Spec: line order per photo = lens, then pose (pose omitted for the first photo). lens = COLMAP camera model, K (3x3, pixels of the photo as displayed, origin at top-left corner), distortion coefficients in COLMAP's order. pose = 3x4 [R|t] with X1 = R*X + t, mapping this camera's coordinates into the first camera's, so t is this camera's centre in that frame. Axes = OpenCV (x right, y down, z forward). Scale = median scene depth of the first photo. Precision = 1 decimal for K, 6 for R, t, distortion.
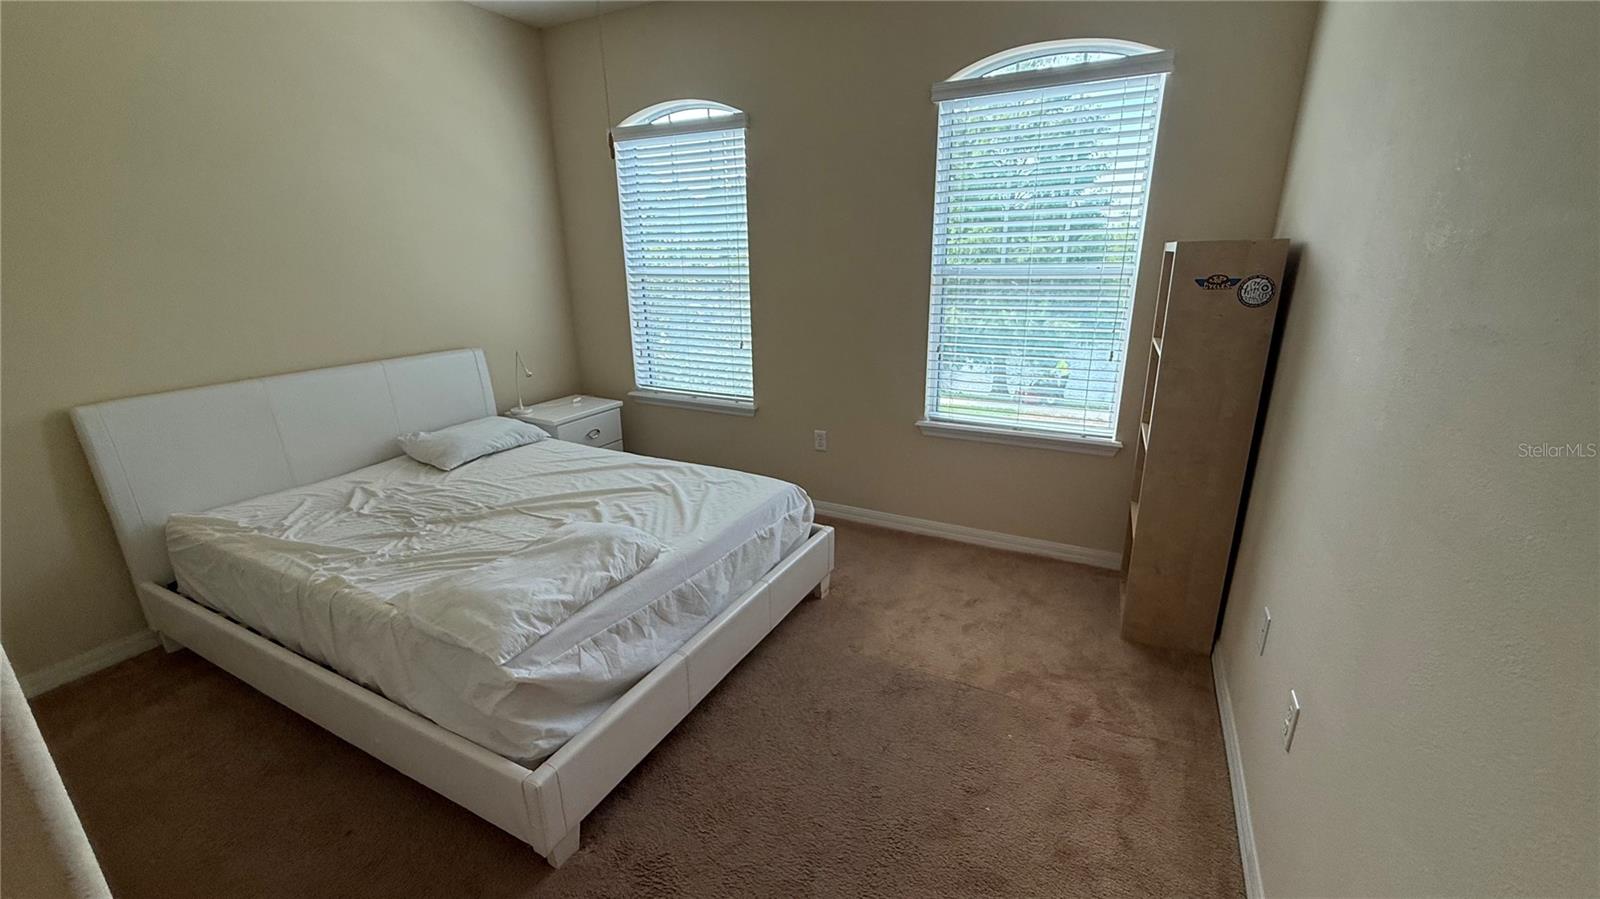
lens RADIAL K [[637.9, 0, 800.1], [0, 637.9, 451.3], [0, 0, 1]] dist [0.002952, -0.000644]
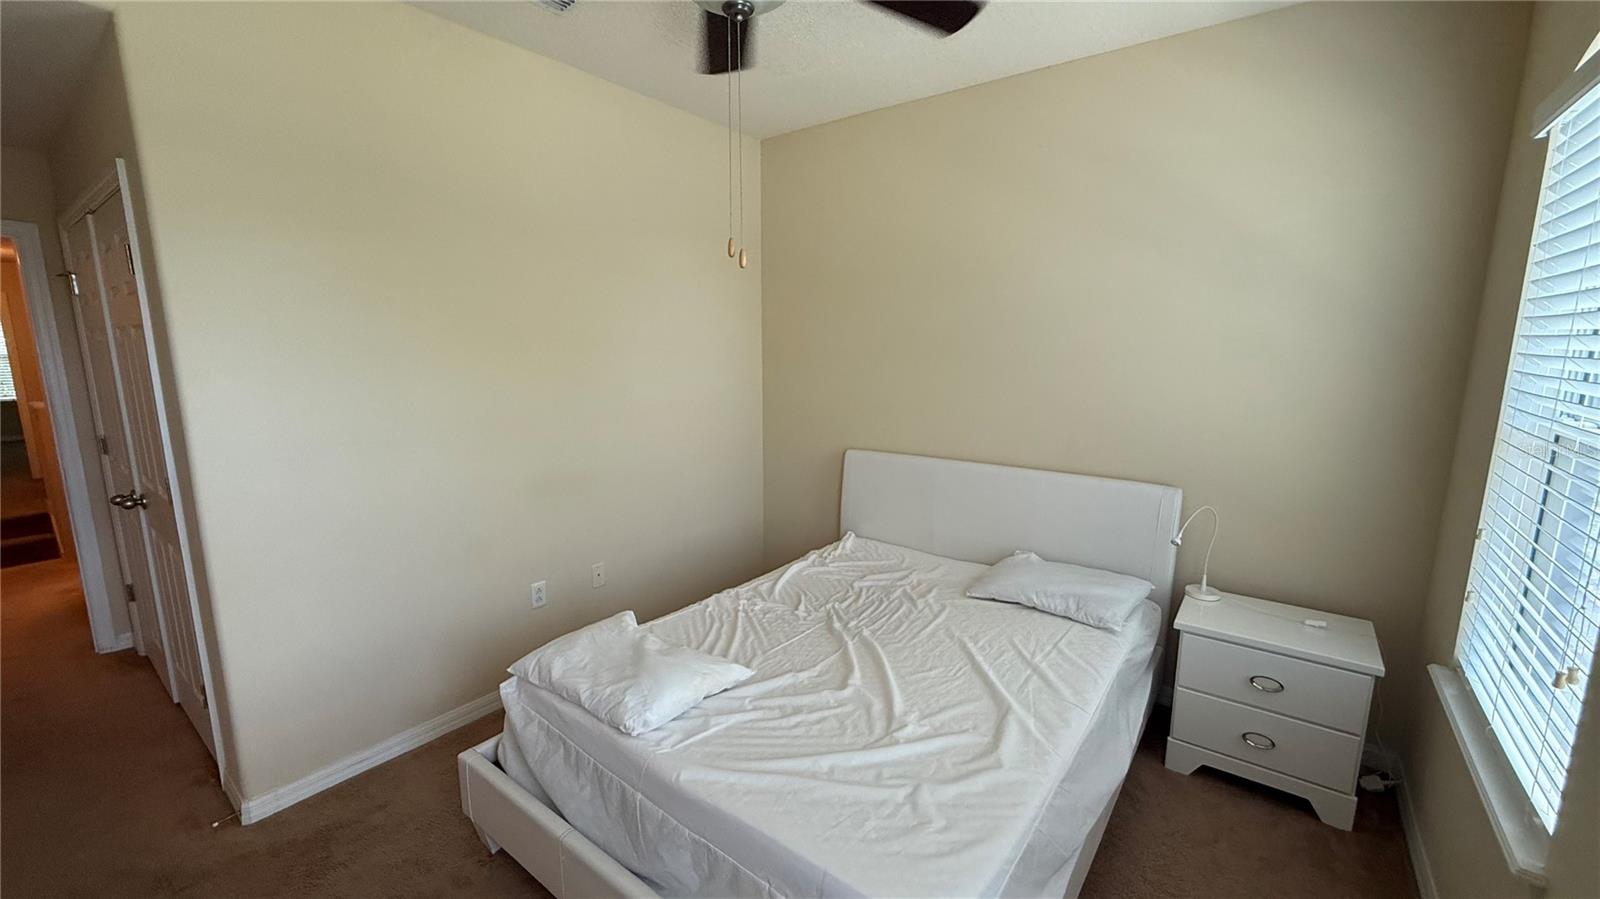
lens RADIAL K [[637.9, 0, 798.3], [0, 637.9, 454.4], [0, 0, 1]] dist [0.002952, -0.000644]
pose [[-0.179075, 0.183447, -0.966581, 0.380866], [-0.287697, 0.929754, 0.229757, -0.341335], [0.940831, 0.319226, -0.113718, 0.941062]]
